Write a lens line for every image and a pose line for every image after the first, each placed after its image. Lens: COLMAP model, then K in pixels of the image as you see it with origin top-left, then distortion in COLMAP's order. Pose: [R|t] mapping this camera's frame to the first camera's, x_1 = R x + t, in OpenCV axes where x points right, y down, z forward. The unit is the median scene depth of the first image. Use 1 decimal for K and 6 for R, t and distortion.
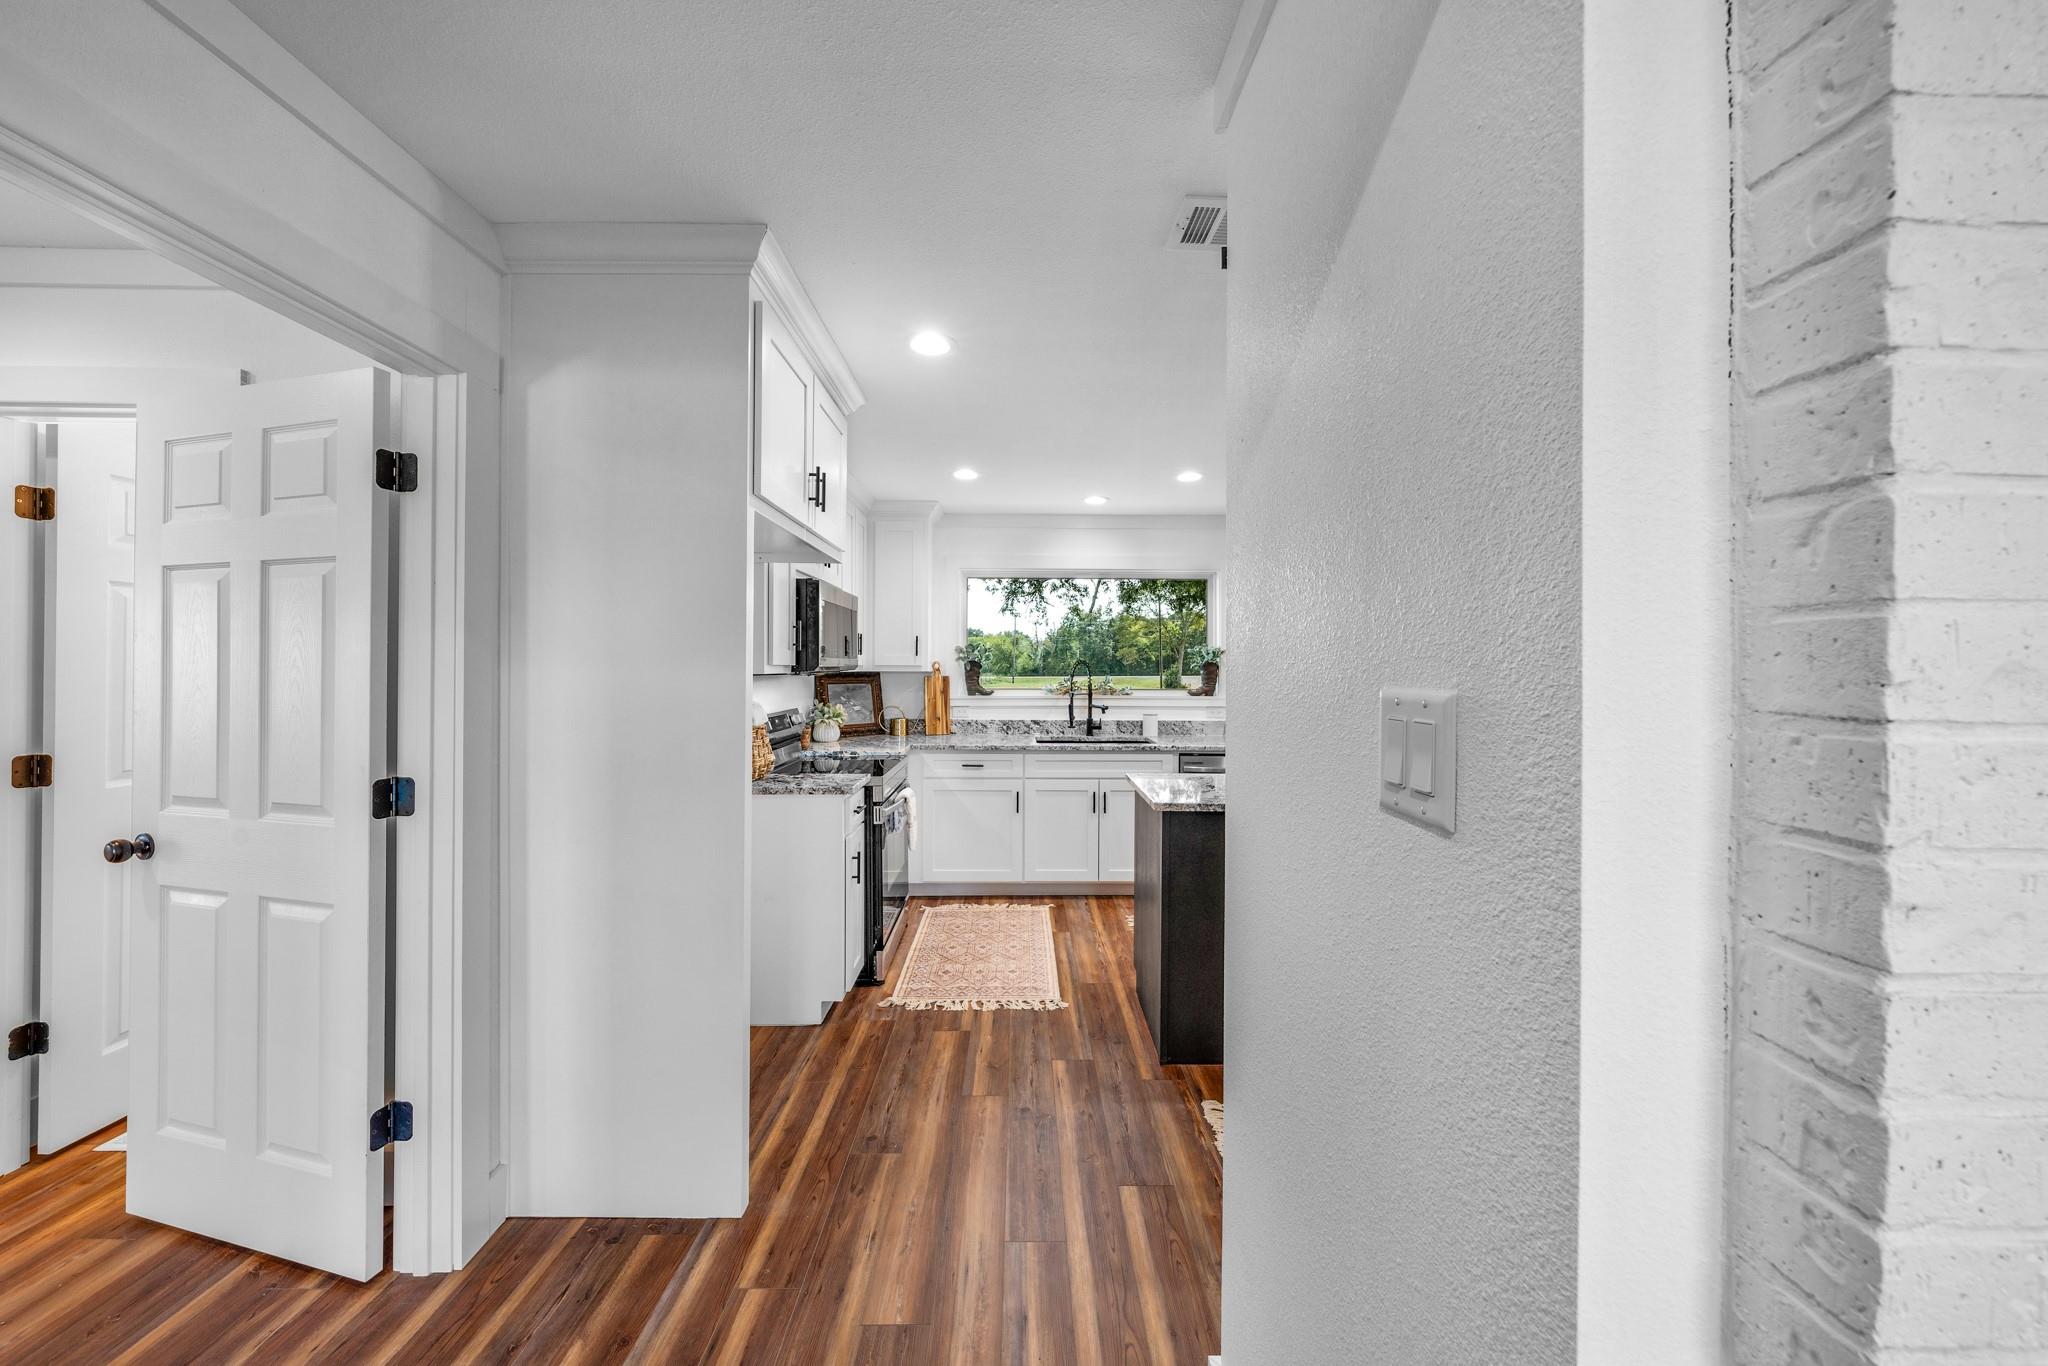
lens RADIAL K [[703.4, 0, 1024.3], [0, 703.4, 678.4], [0, 0, 1]] dist [-0.001015, 0.000036]
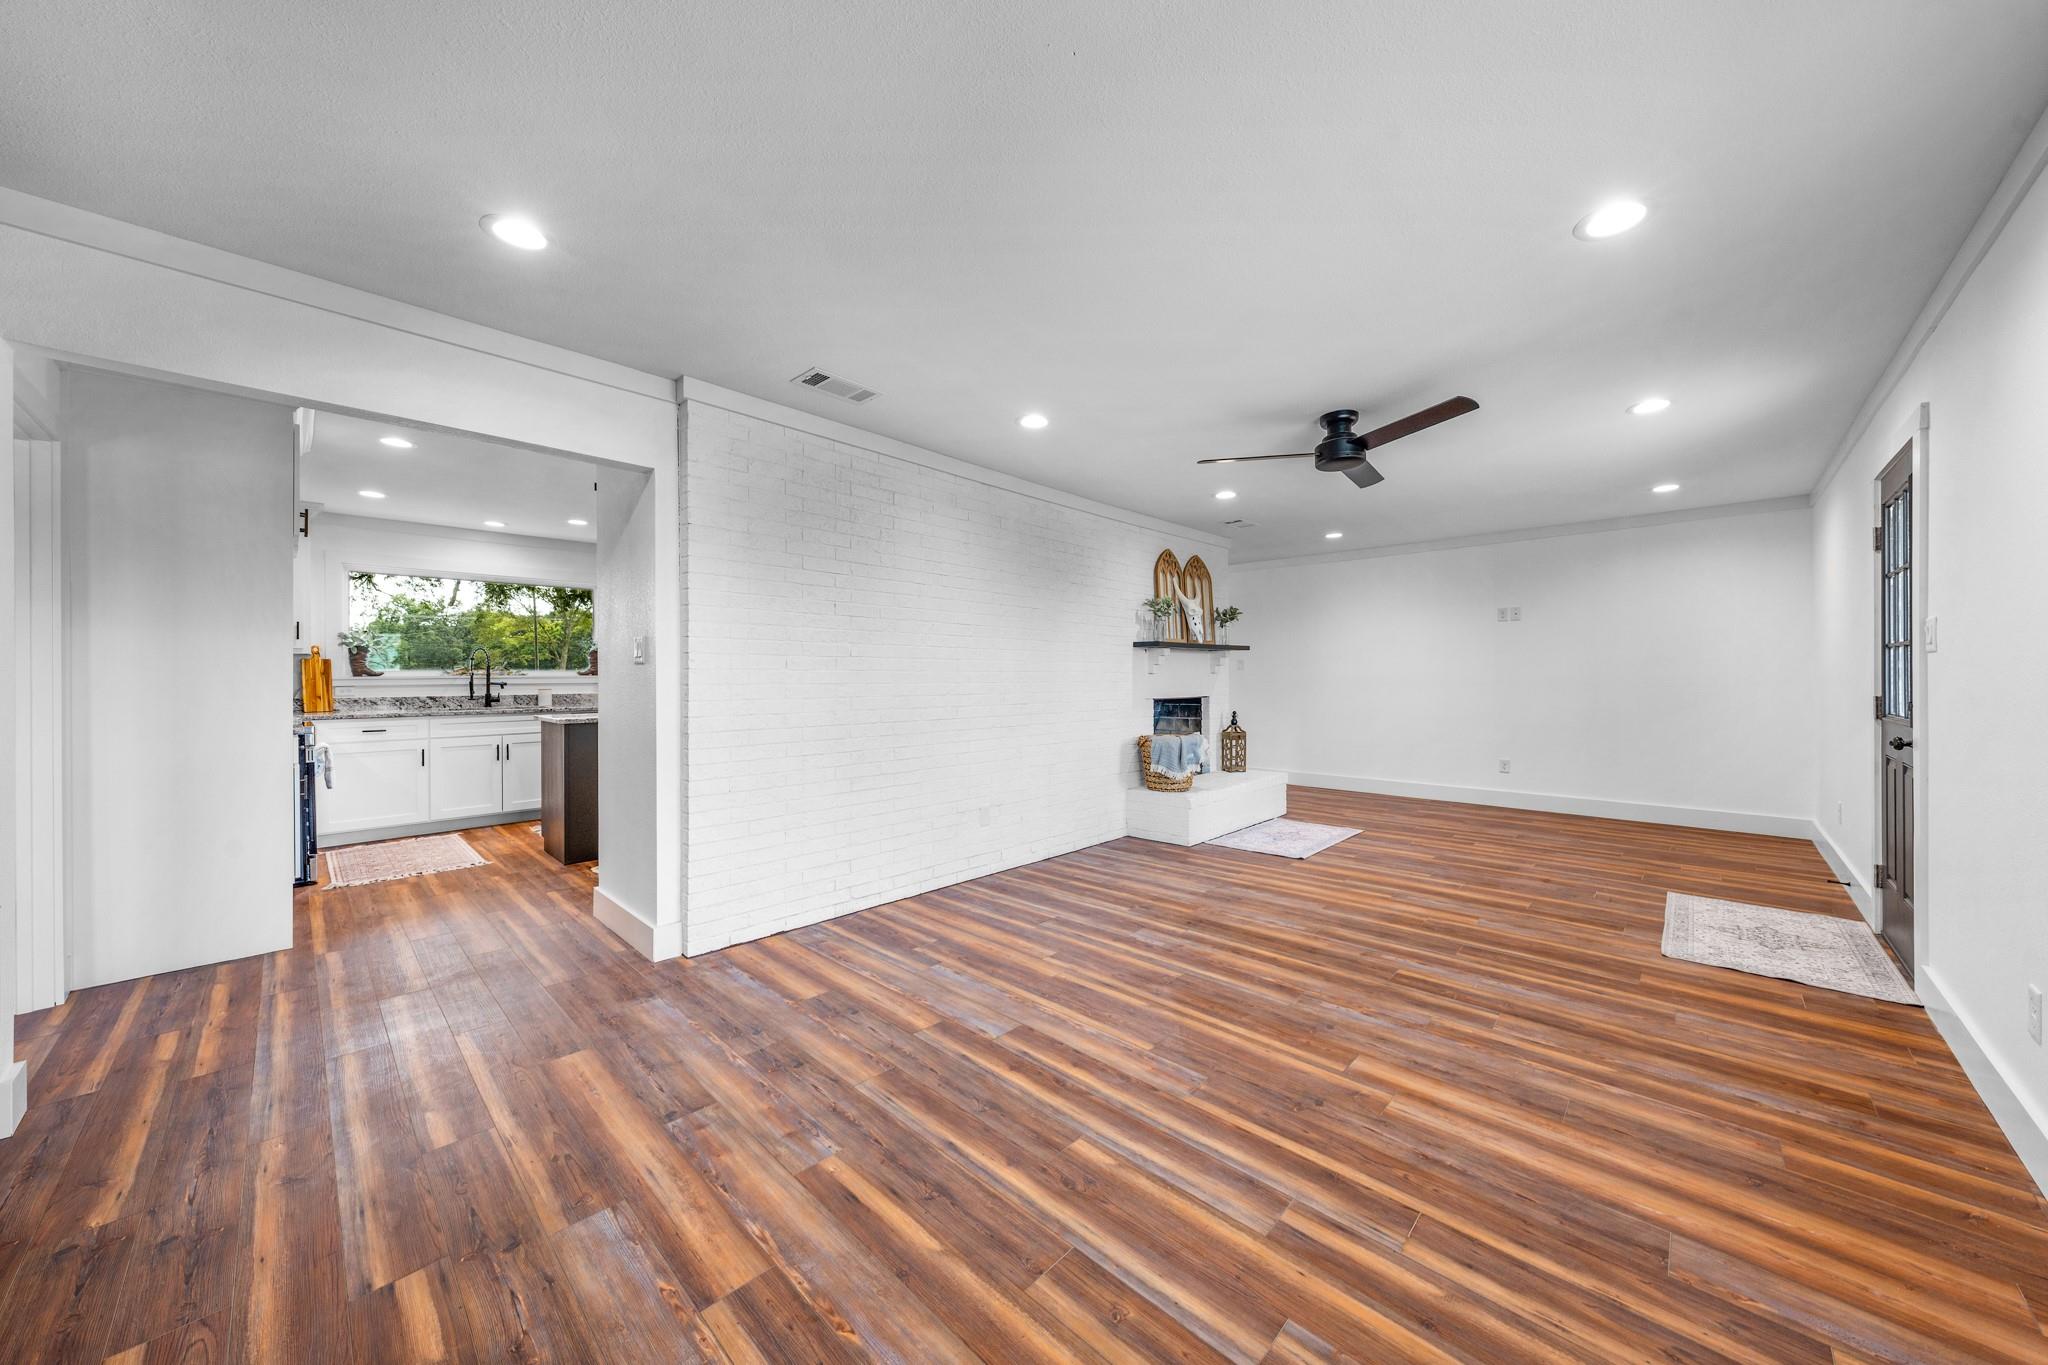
lens RADIAL K [[703.4, 0, 1024.3], [0, 703.4, 677.9], [0, 0, 1]] dist [-0.001015, 0.000036]
pose [[0.696683, -0.008611, 0.717327, -0.142489], [0.015347, 0.999878, -0.002902, 0.047335], [-0.717215, 0.013030, 0.696730, -0.575000]]
